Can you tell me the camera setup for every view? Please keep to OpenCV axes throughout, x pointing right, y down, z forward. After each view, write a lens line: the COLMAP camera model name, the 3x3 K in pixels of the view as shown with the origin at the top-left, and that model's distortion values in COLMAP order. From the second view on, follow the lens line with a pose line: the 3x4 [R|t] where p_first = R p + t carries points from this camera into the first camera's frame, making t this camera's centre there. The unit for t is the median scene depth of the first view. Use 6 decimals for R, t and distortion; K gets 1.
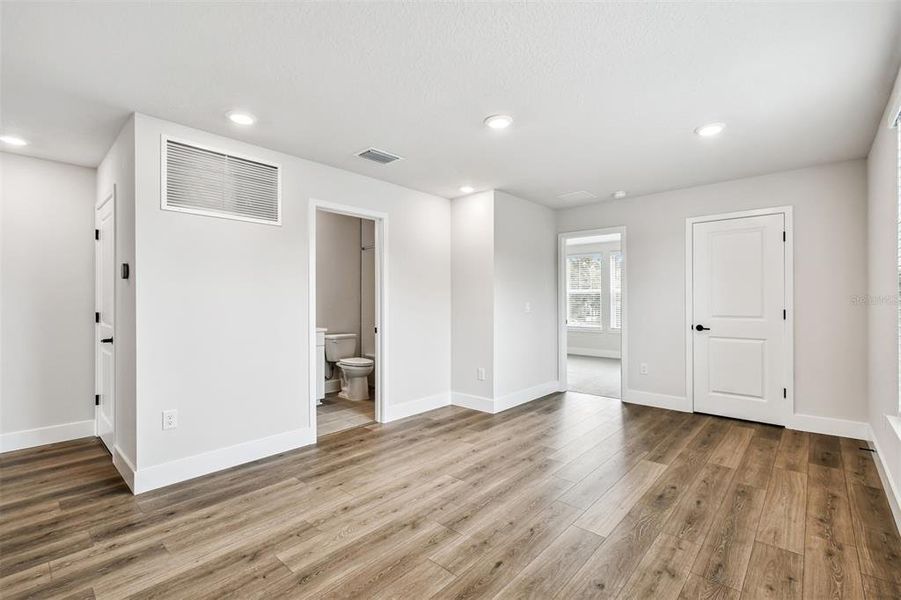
lens RADIAL K [[401.6, 0, 454.2], [0, 401.6, 300.2], [0, 0, 1]] dist [0.002720, -0.001105]
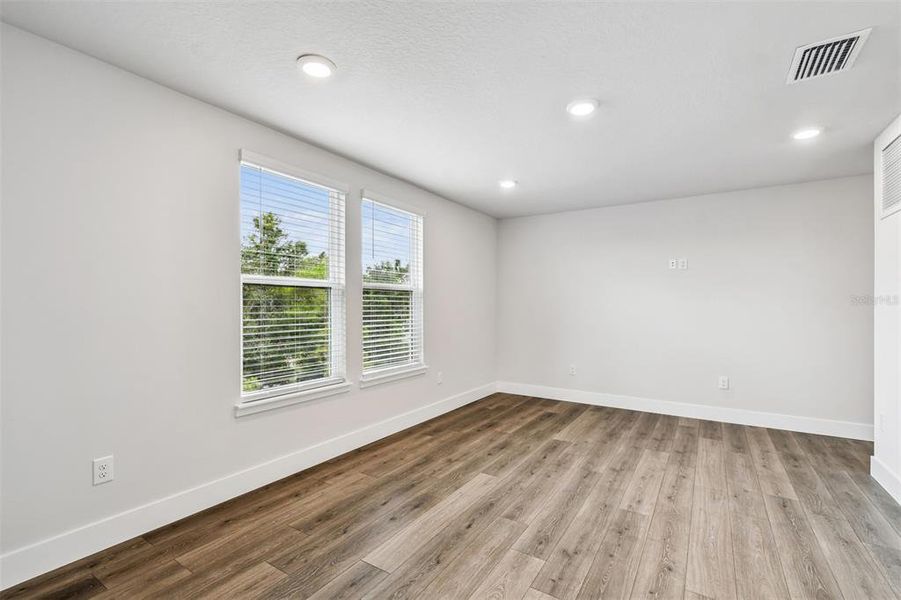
lens RADIAL K [[401.6, 0, 456.0], [0, 401.6, 308.3], [0, 0, 1]] dist [0.002720, -0.001105]
pose [[-0.985915, 0.002368, -0.167232, 0.525742], [0.001288, 0.999978, 0.006565, -0.001598], [0.167244, 0.006257, -0.985896, 1.788353]]
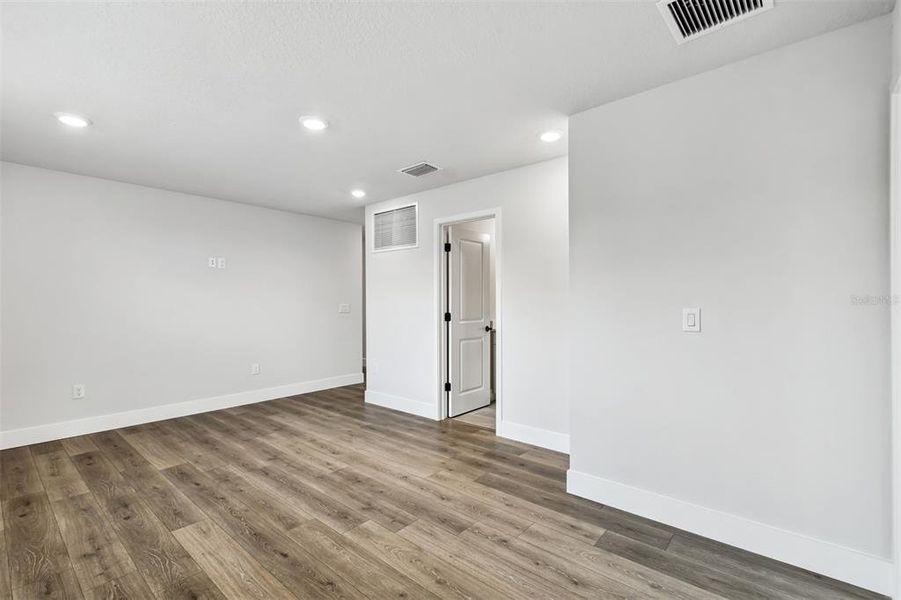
lens RADIAL K [[401.6, 0, 457.0], [0, 401.6, 297.9], [0, 0, 1]] dist [0.002720, -0.001105]
pose [[0.031475, -0.007410, -0.999477, 1.085933], [0.004721, 0.999962, -0.007264, -0.004114], [0.999493, -0.004490, 0.031508, 1.282879]]
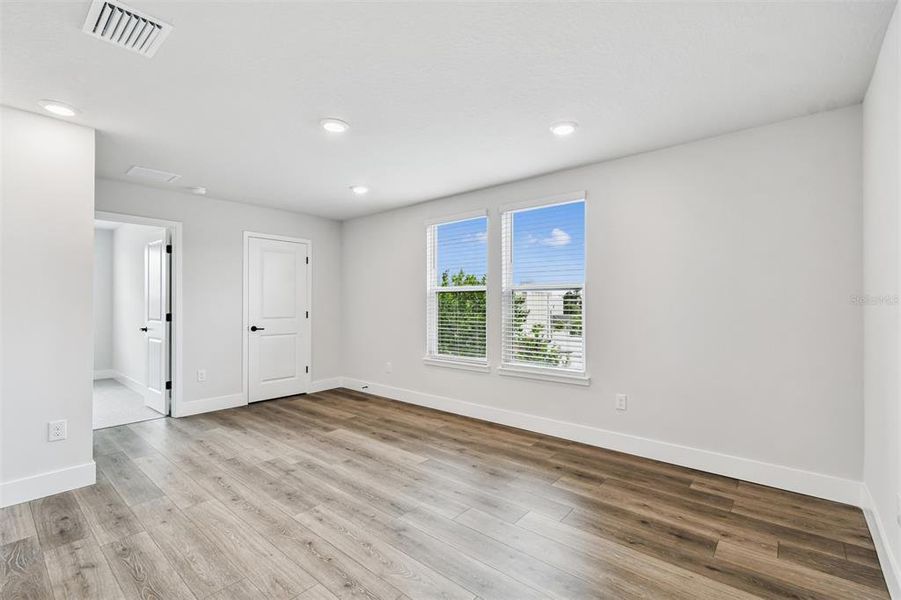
lens RADIAL K [[401.6, 0, 459.6], [0, 401.6, 305.8], [0, 0, 1]] dist [0.002720, -0.001105]
pose [[-0.040335, -0.001666, 0.999185, -0.874402], [-0.002267, 0.999996, 0.001576, 0.000630], [-0.999184, -0.002202, -0.040338, 0.708668]]
